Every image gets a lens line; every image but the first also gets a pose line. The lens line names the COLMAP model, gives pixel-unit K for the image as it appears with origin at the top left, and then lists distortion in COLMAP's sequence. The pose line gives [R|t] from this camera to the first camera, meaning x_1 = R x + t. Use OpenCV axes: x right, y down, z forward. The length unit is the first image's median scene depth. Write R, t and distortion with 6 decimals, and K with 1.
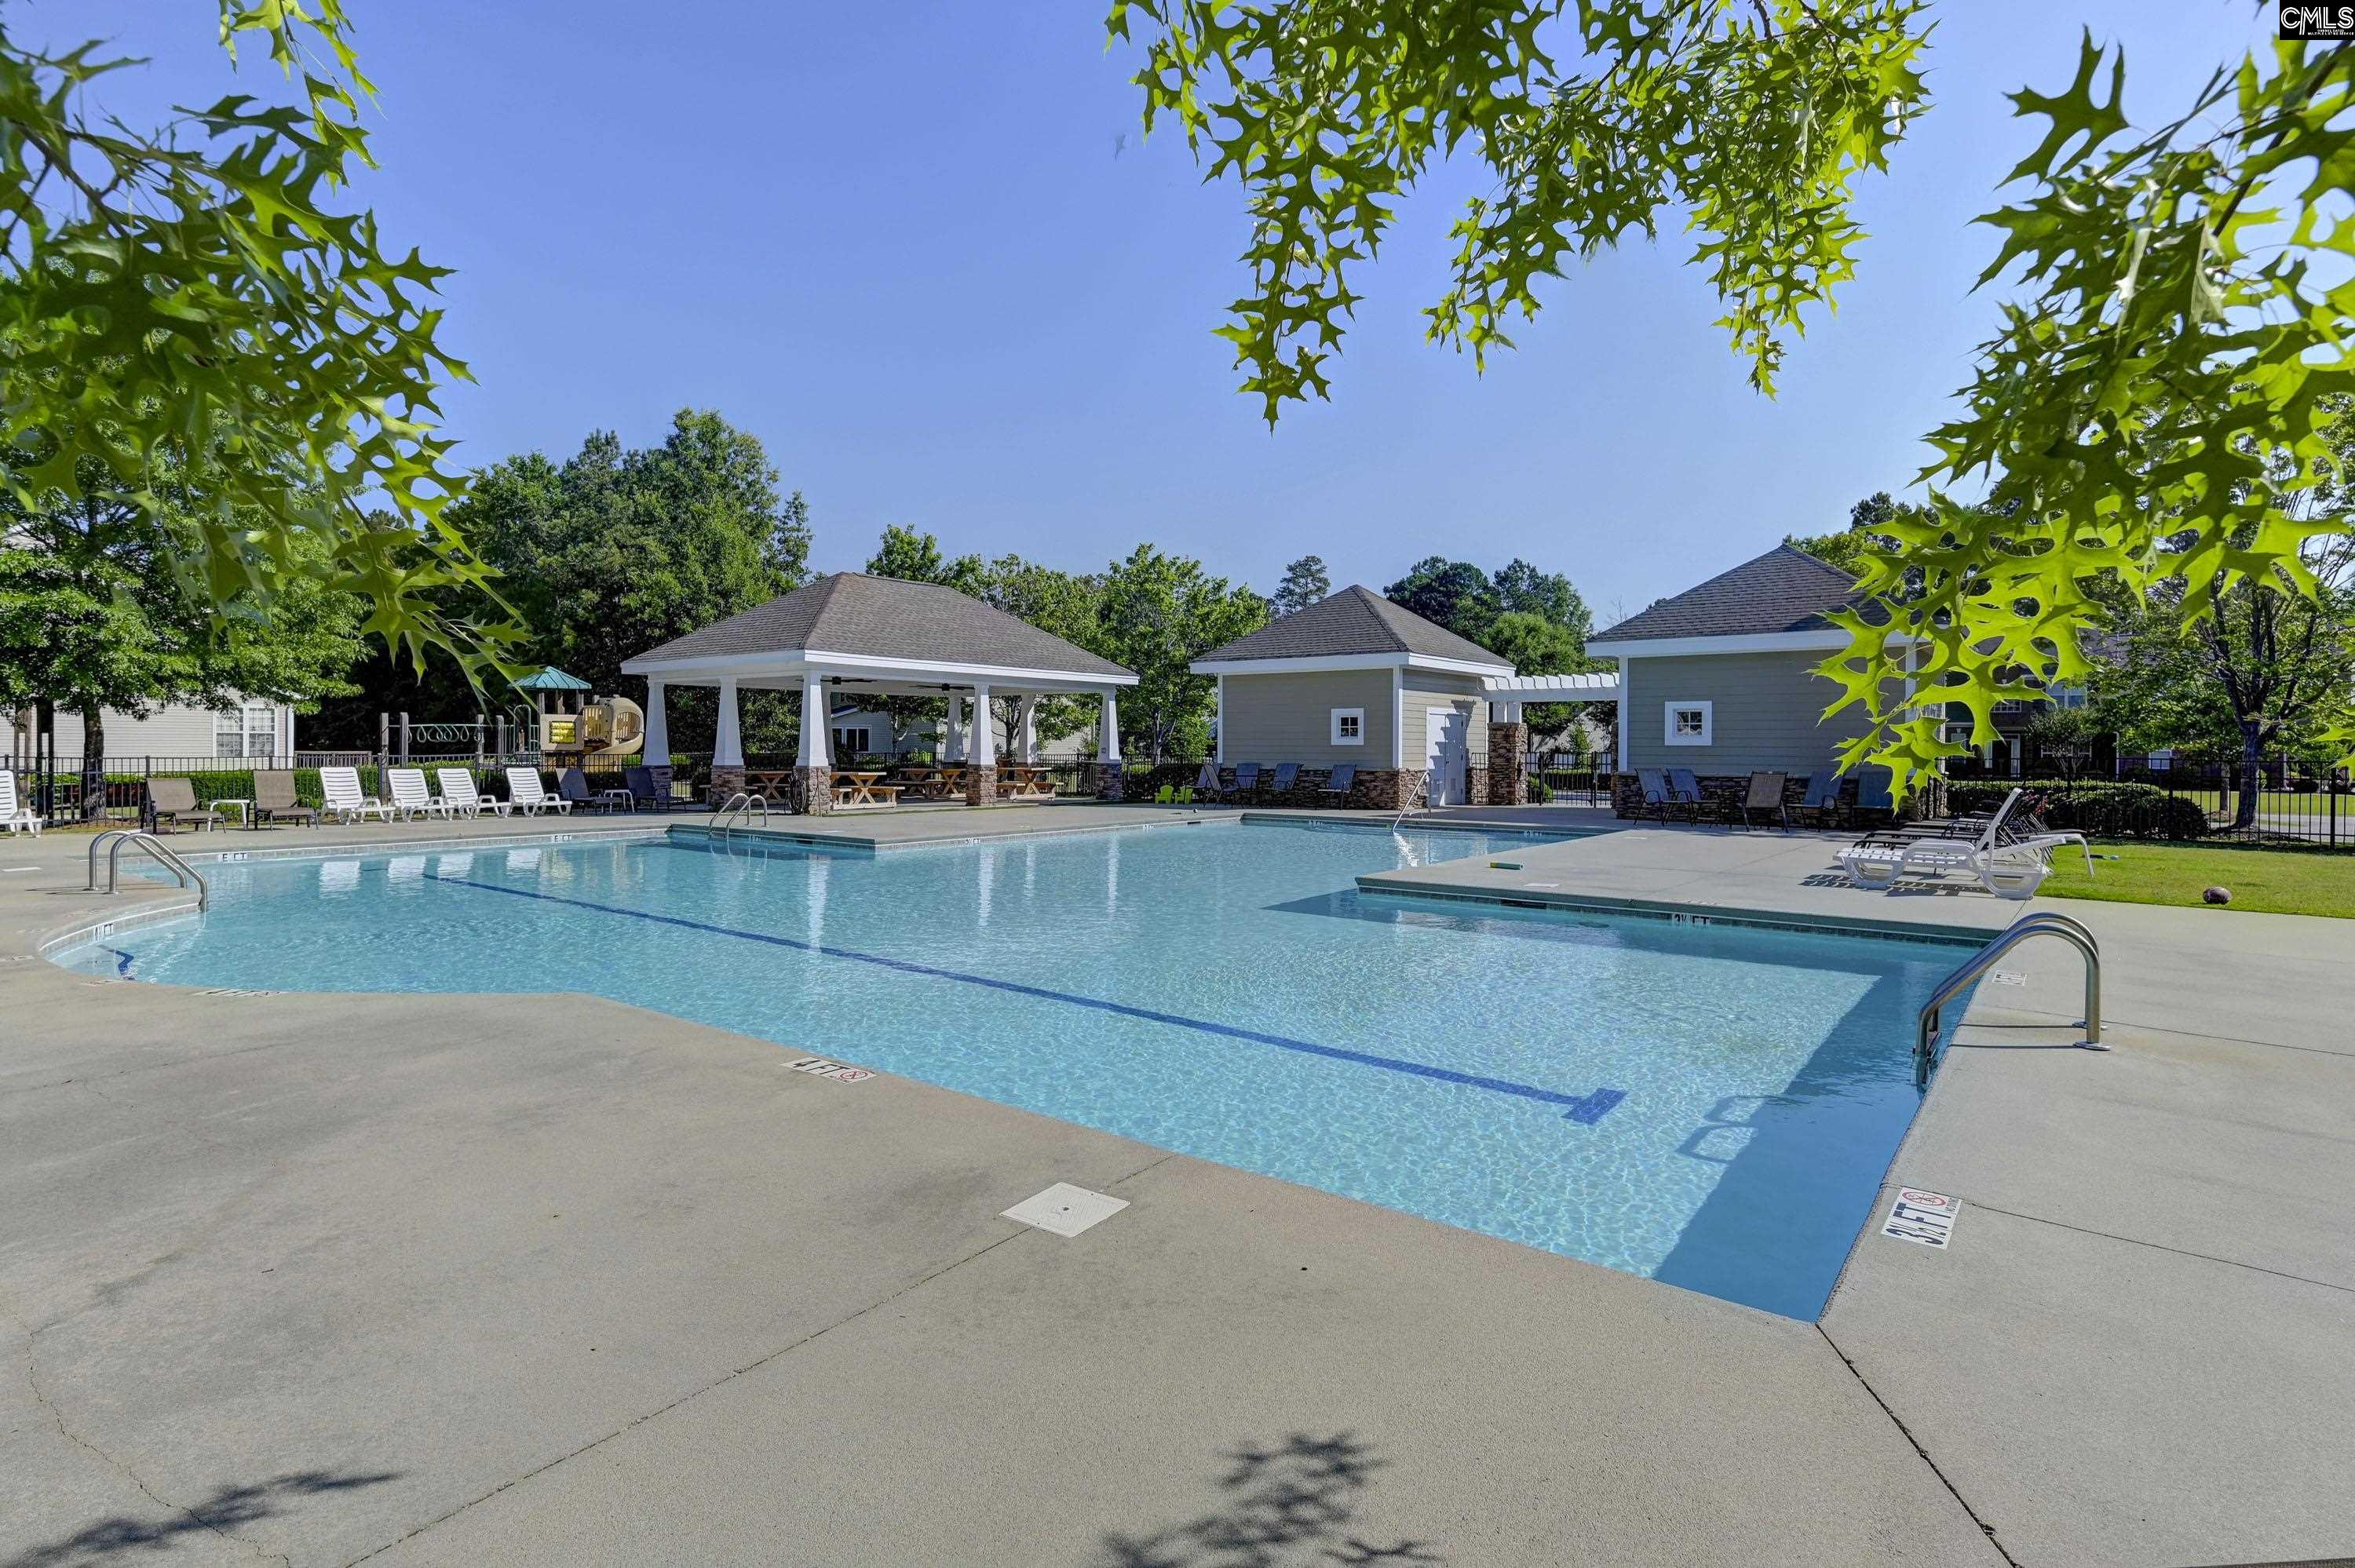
lens RADIAL K [[1201.3, 0, 1196.0], [0, 1201.3, 758.9], [0, 0, 1]] dist [0.017288, -0.008762]
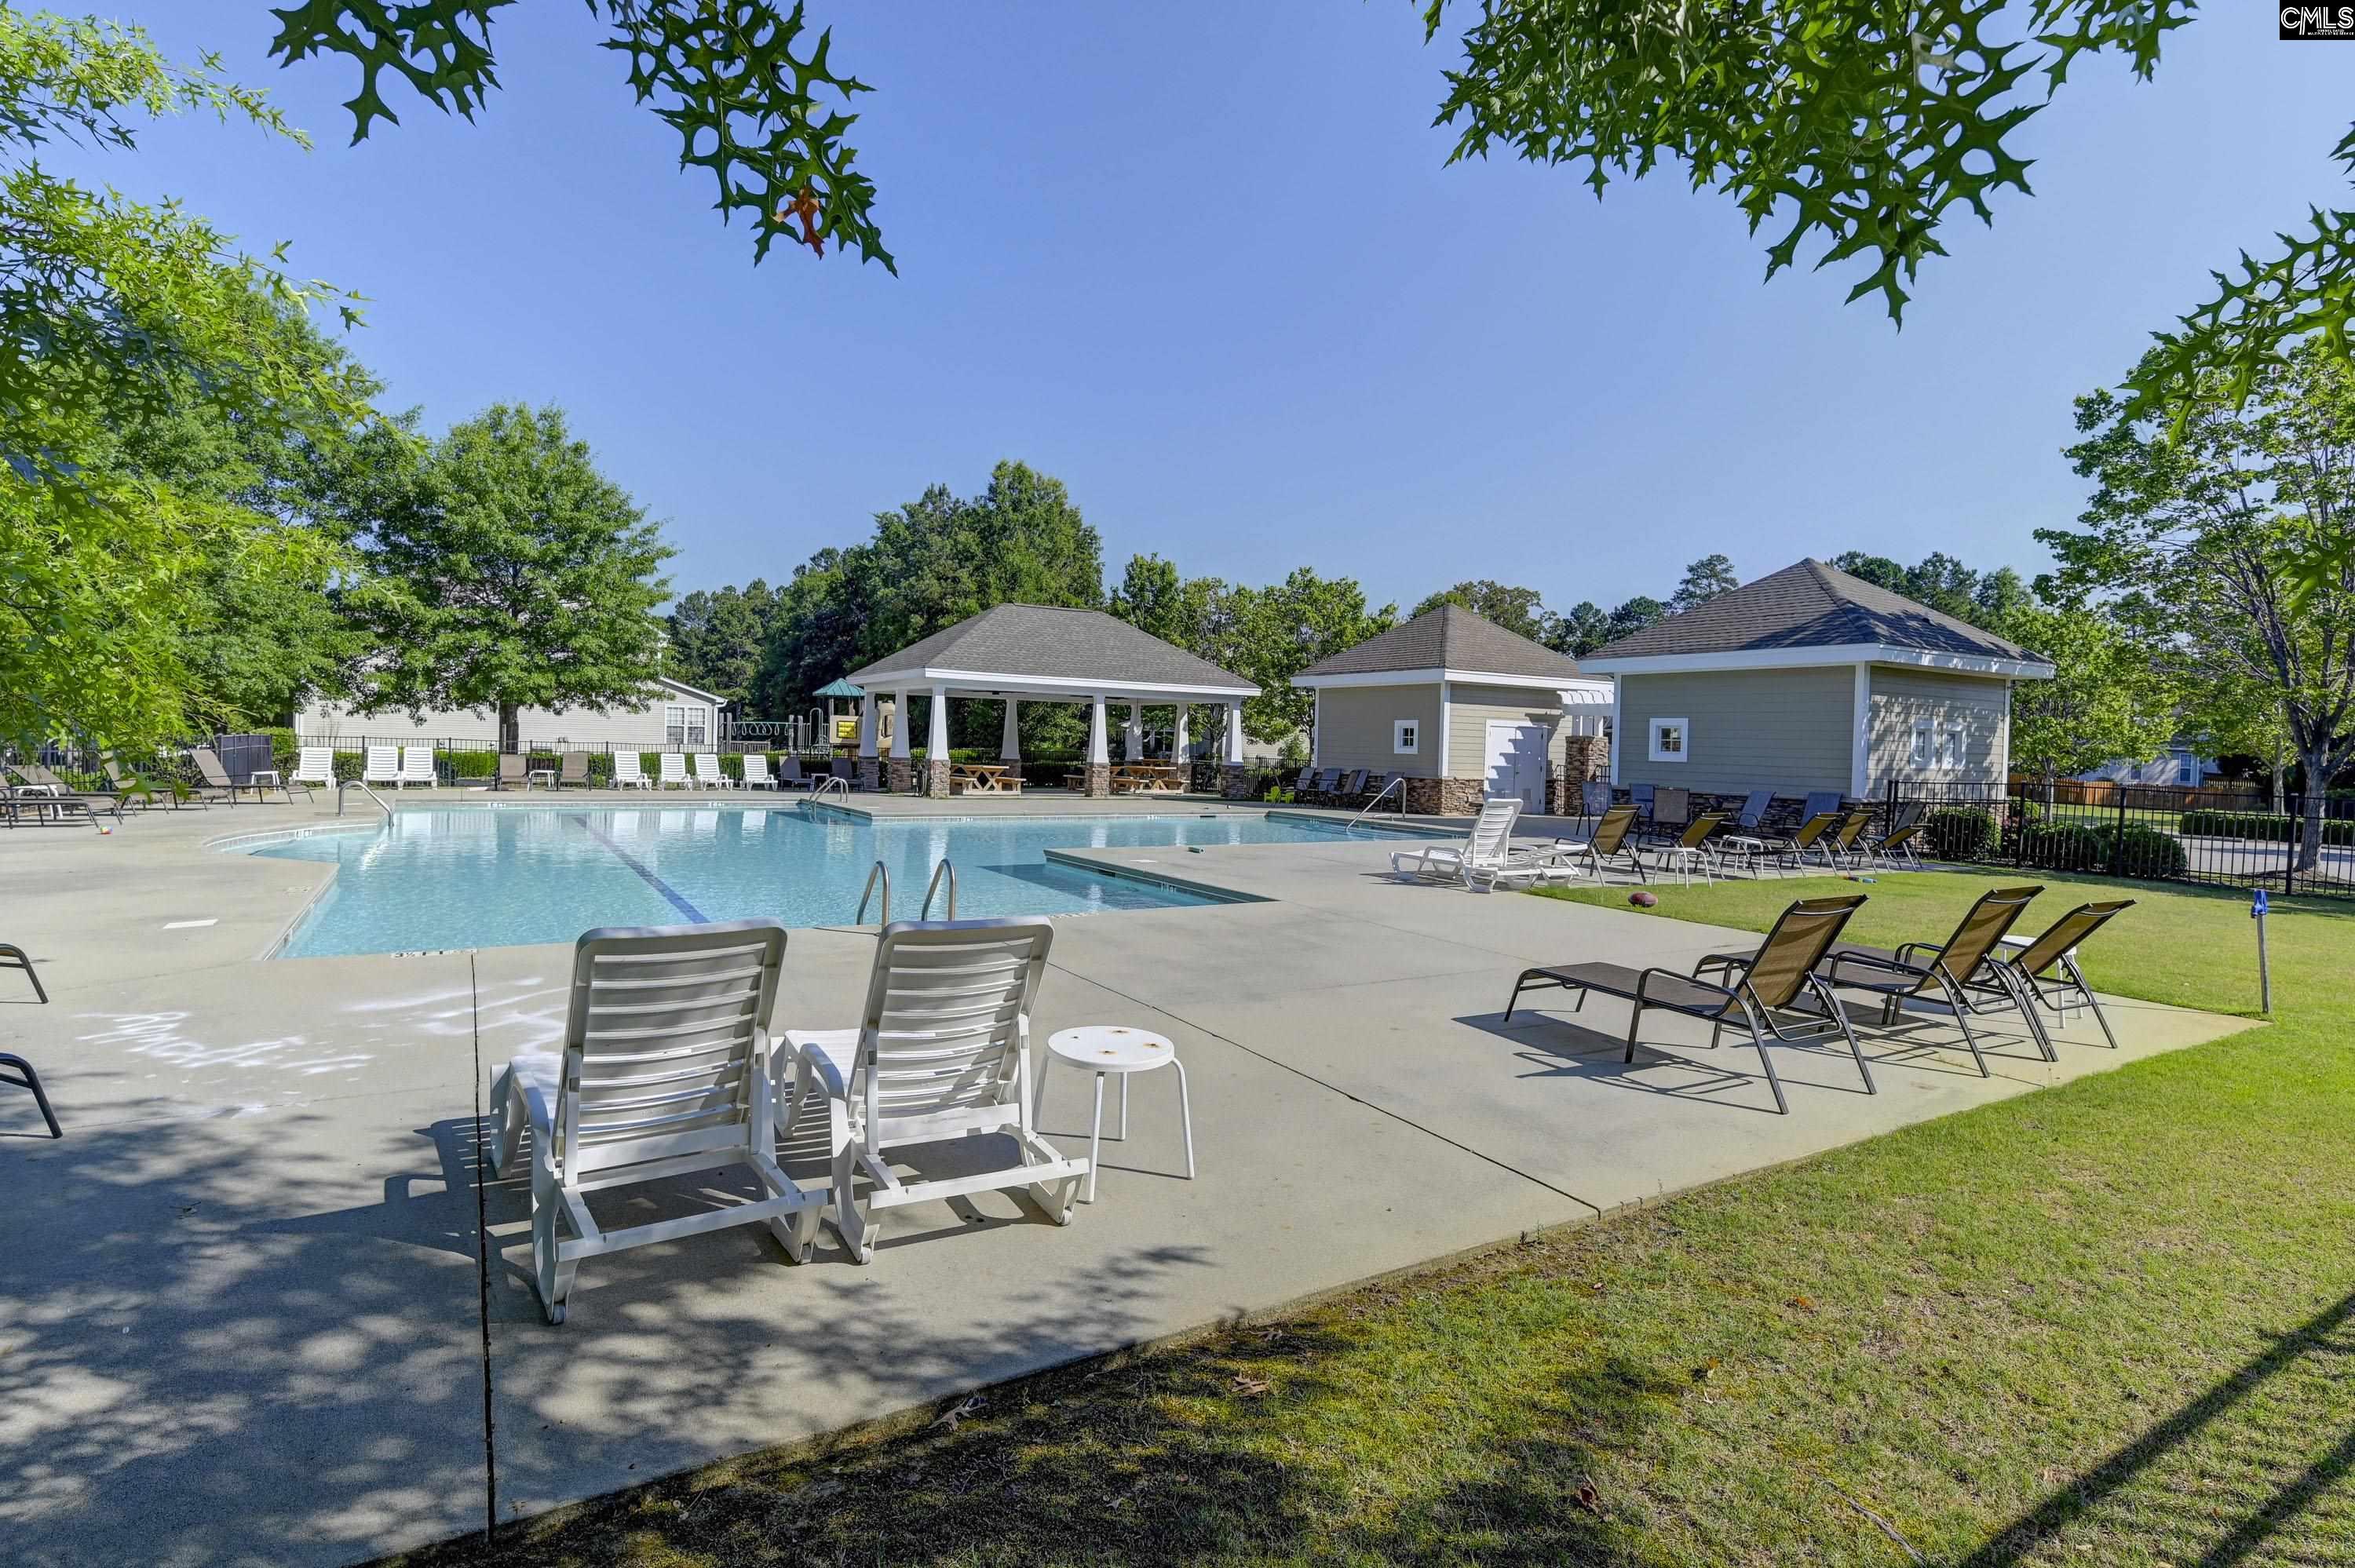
lens RADIAL K [[1201.3, 0, 1196.0], [0, 1201.3, 758.9], [0, 0, 1]] dist [0.017288, -0.008762]
pose [[0.932778, 0.026445, -0.359481, 0.318953], [-0.027985, 0.999608, 0.000920, -0.002631], [0.359365, 0.009202, 0.933152, -0.069802]]
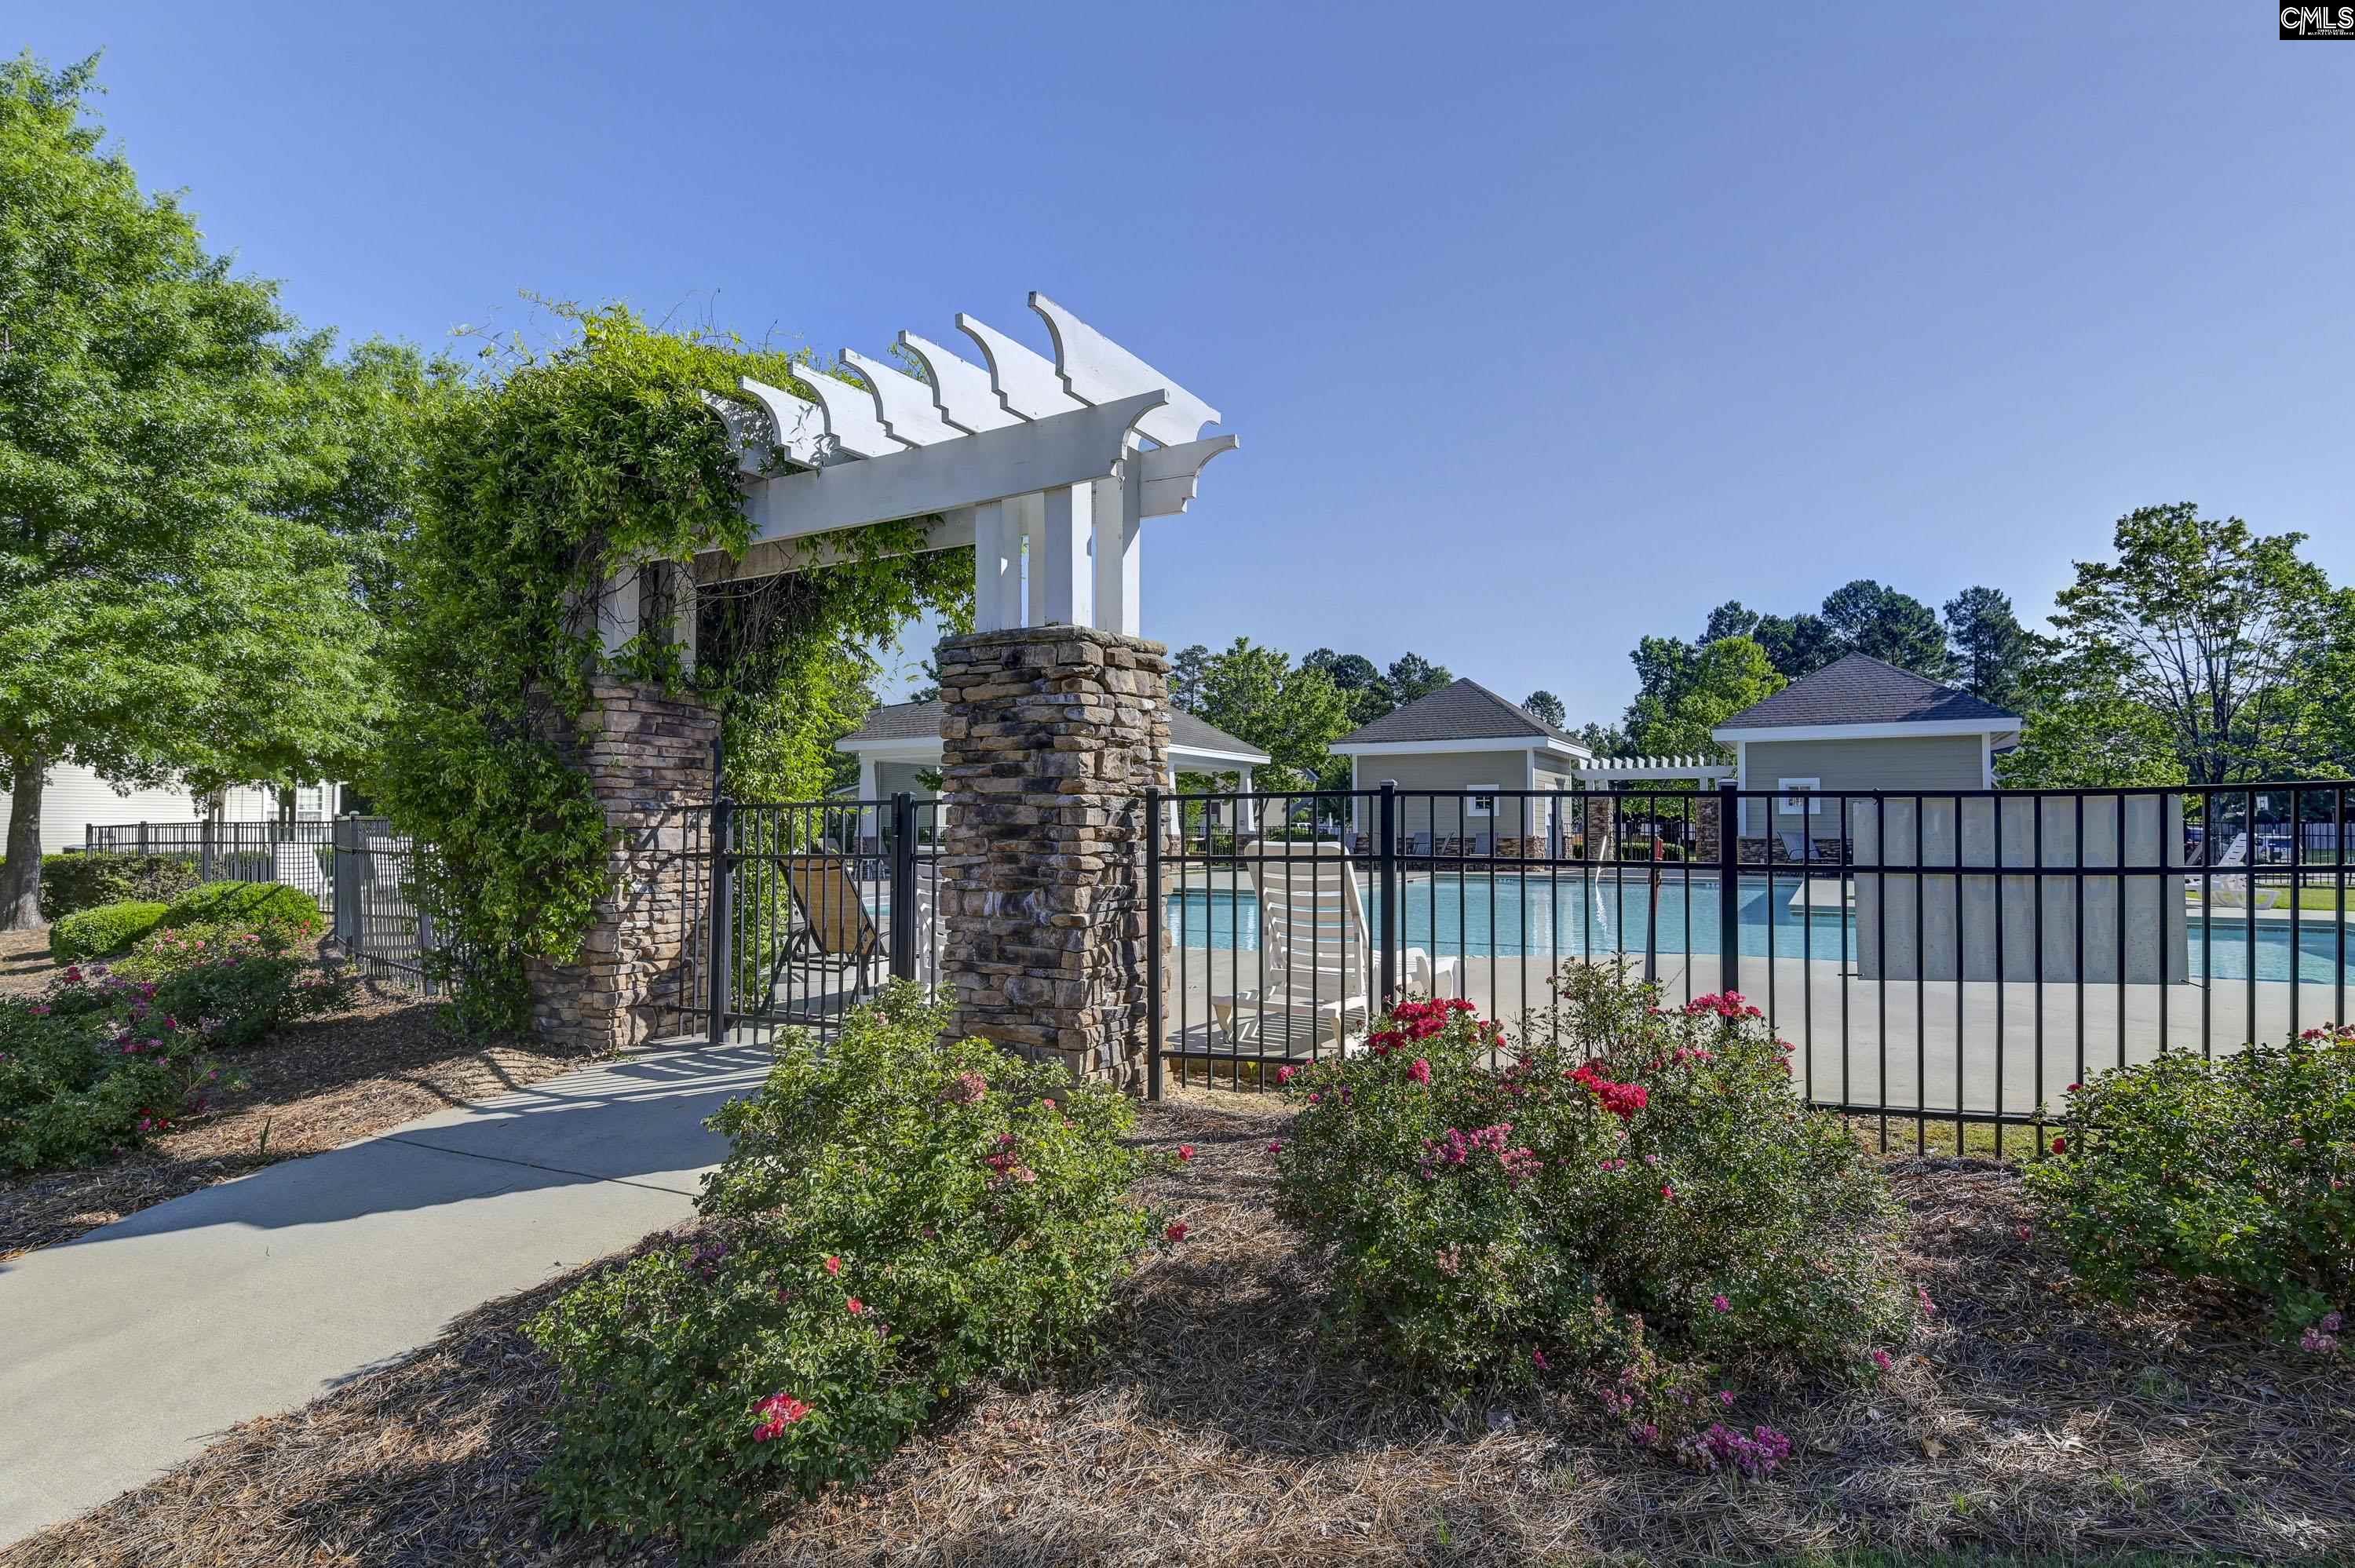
lens RADIAL K [[1201.3, 0, 1196.0], [0, 1201.3, 758.9], [0, 0, 1]] dist [0.017288, -0.008762]
pose [[0.989469, 0.005245, 0.144648, -0.292539], [0.005034, 0.997492, -0.070605, 0.012089], [-0.144655, 0.070589, 0.986961, -0.088026]]
